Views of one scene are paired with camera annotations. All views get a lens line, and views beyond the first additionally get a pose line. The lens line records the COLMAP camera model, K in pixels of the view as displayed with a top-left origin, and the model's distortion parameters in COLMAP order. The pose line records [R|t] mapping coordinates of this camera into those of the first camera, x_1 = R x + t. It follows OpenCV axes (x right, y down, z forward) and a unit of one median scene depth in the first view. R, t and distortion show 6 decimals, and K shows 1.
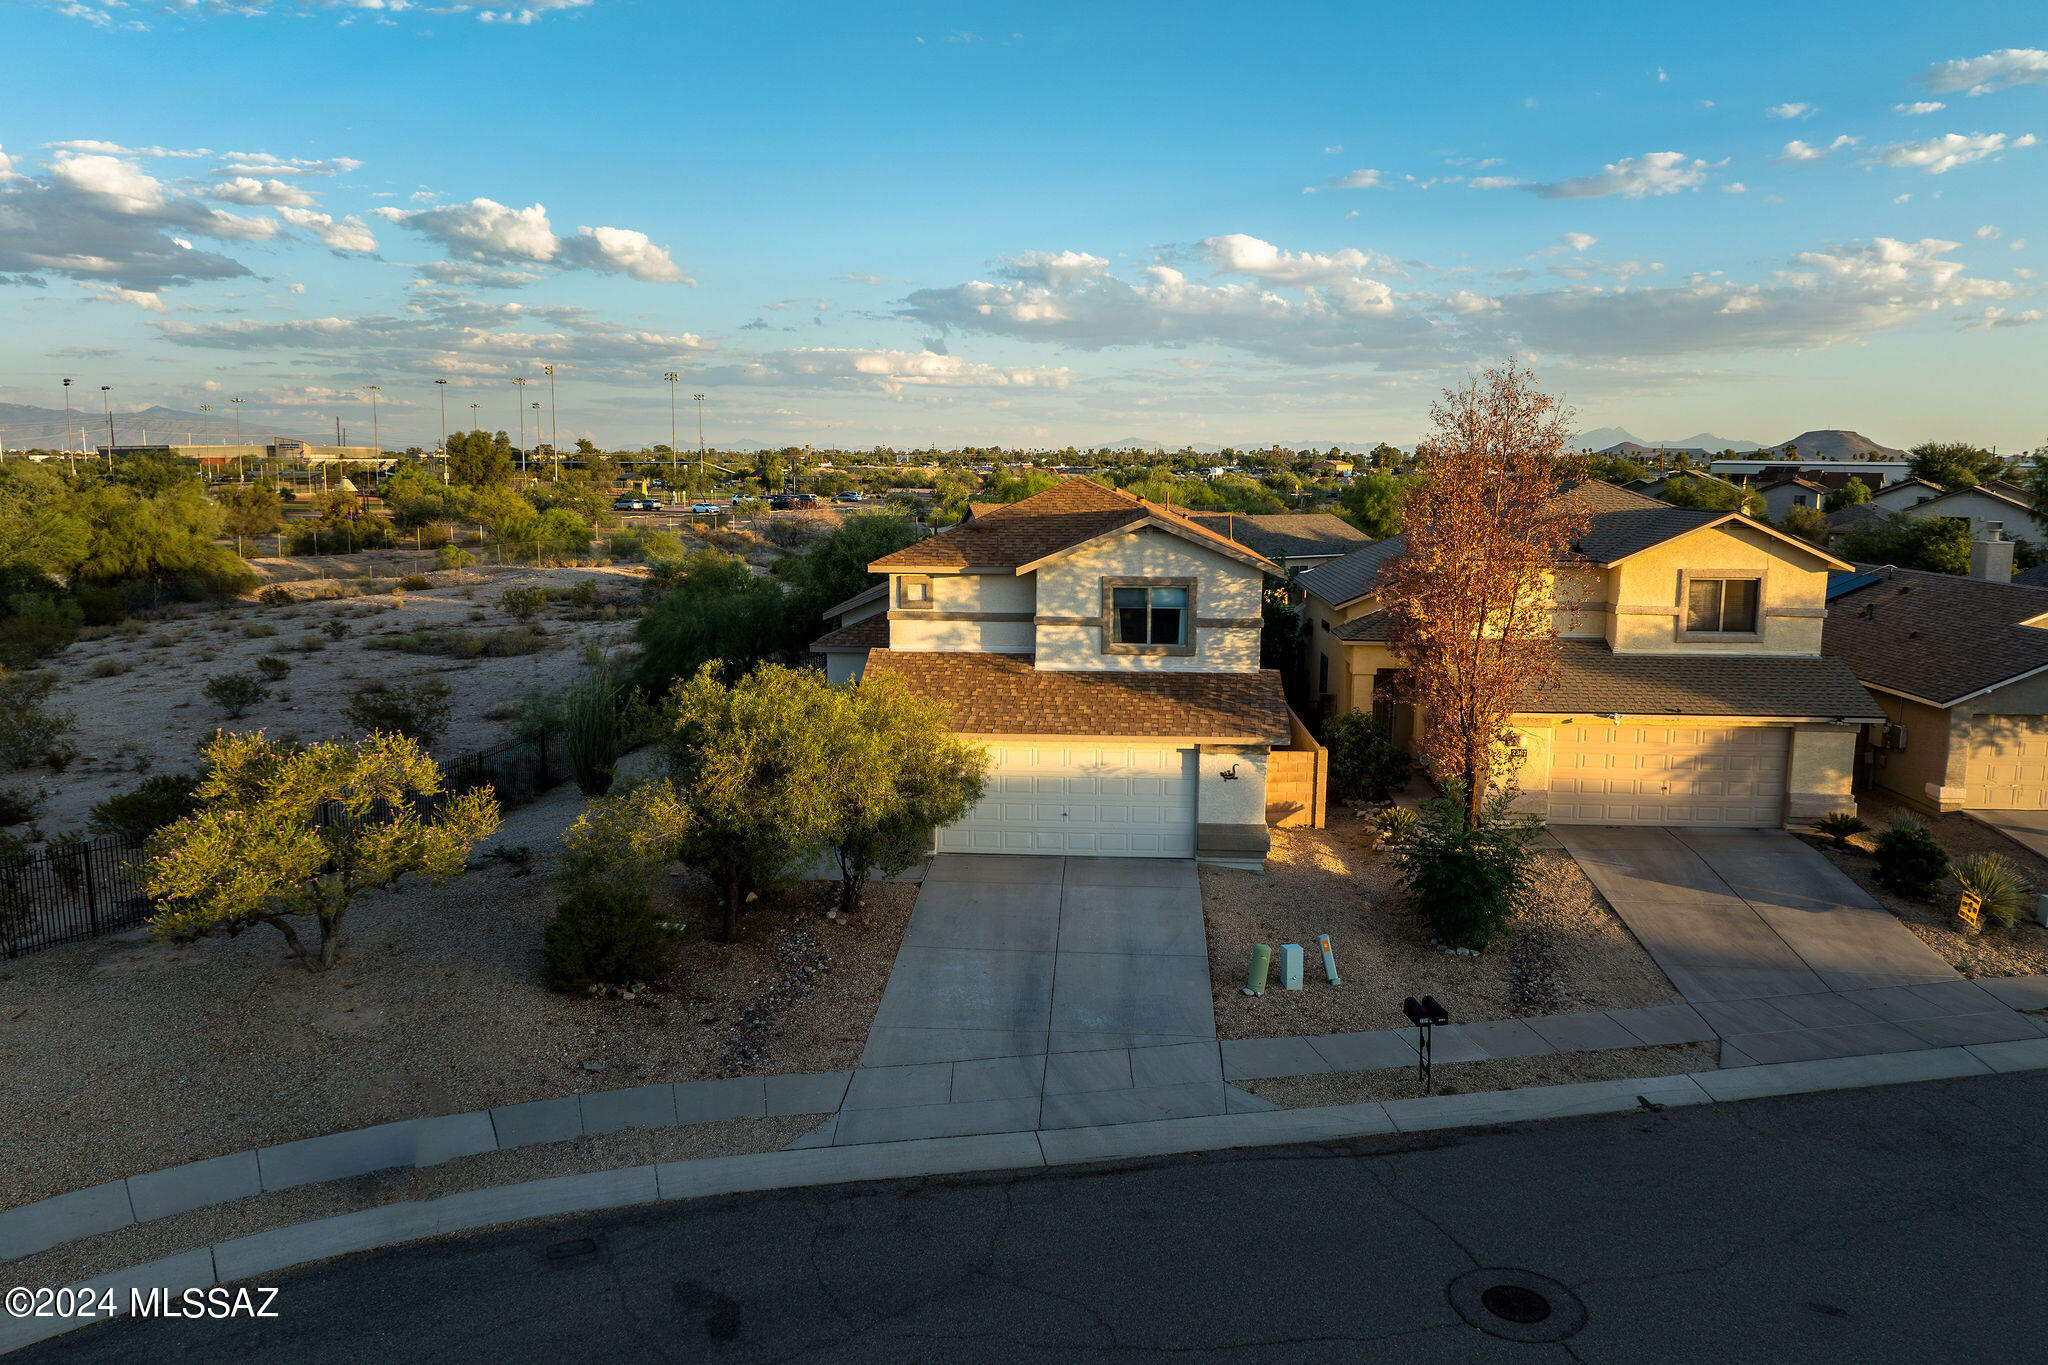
lens RADIAL K [[1445.9, 0, 1017.9], [0, 1445.9, 677.9], [0, 0, 1]] dist [-0.035496, -0.005698]
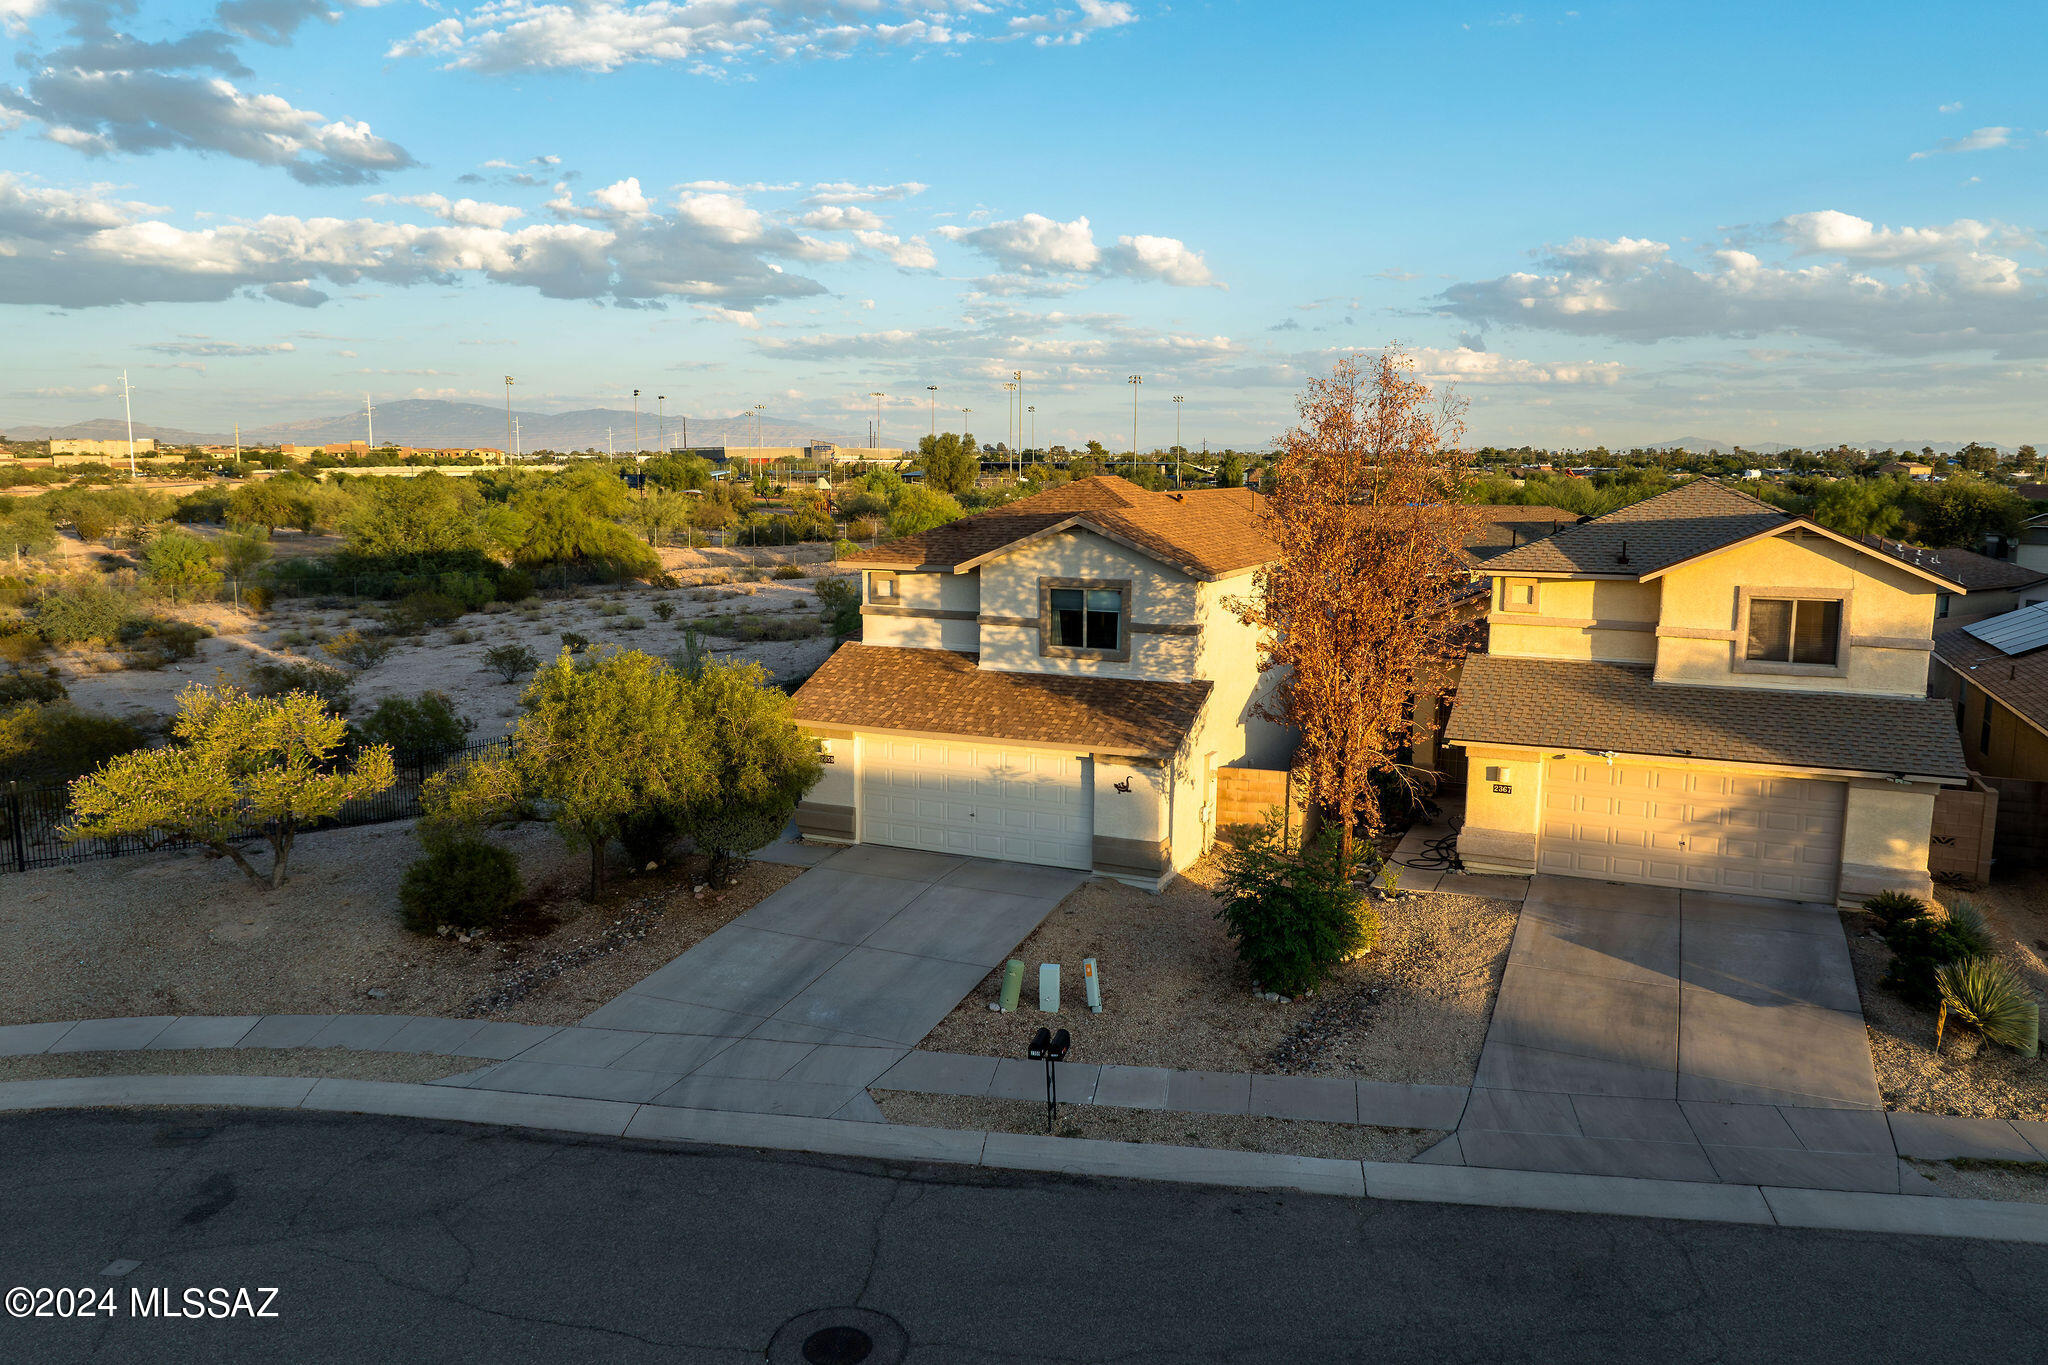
lens RADIAL K [[1445.9, 0, 1017.9], [0, 1445.9, 677.9], [0, 0, 1]] dist [-0.035496, -0.005698]
pose [[0.938261, 0.048219, -0.342552, 0.396367], [-0.048438, 0.998795, 0.007920, -0.009128], [0.342521, 0.009161, 0.939466, 0.075253]]
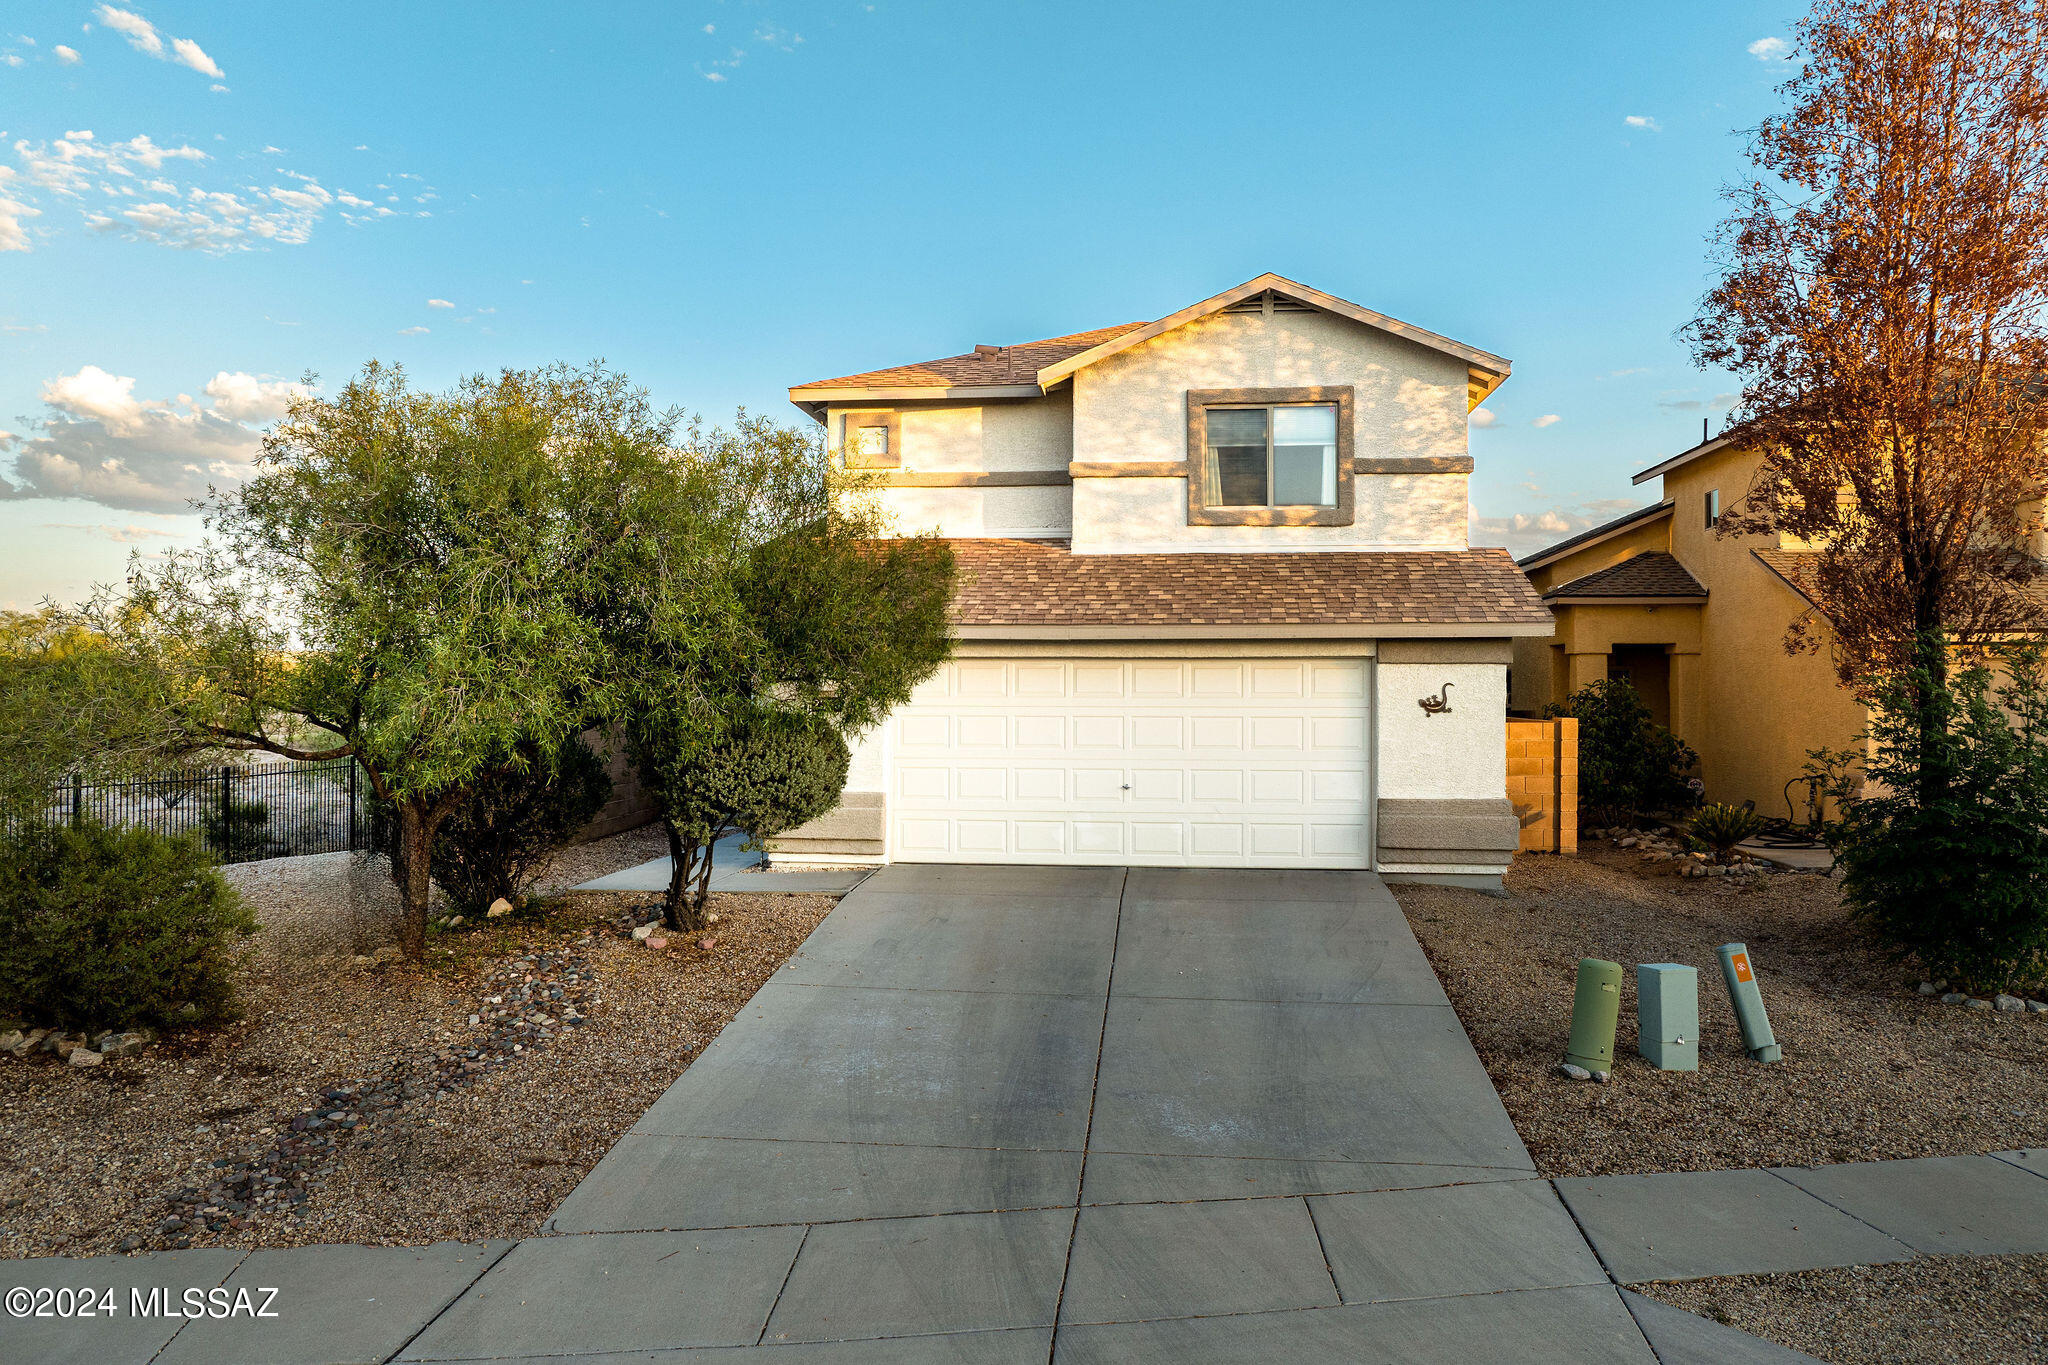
lens RADIAL K [[1445.9, 0, 1017.9], [0, 1445.9, 677.9], [0, 0, 1]] dist [-0.035496, -0.005698]
pose [[0.999146, -0.002649, -0.041230, 0.014716], [-0.003660, 0.988344, -0.152192, 0.135749], [0.041152, 0.152213, 0.987491, 0.459118]]
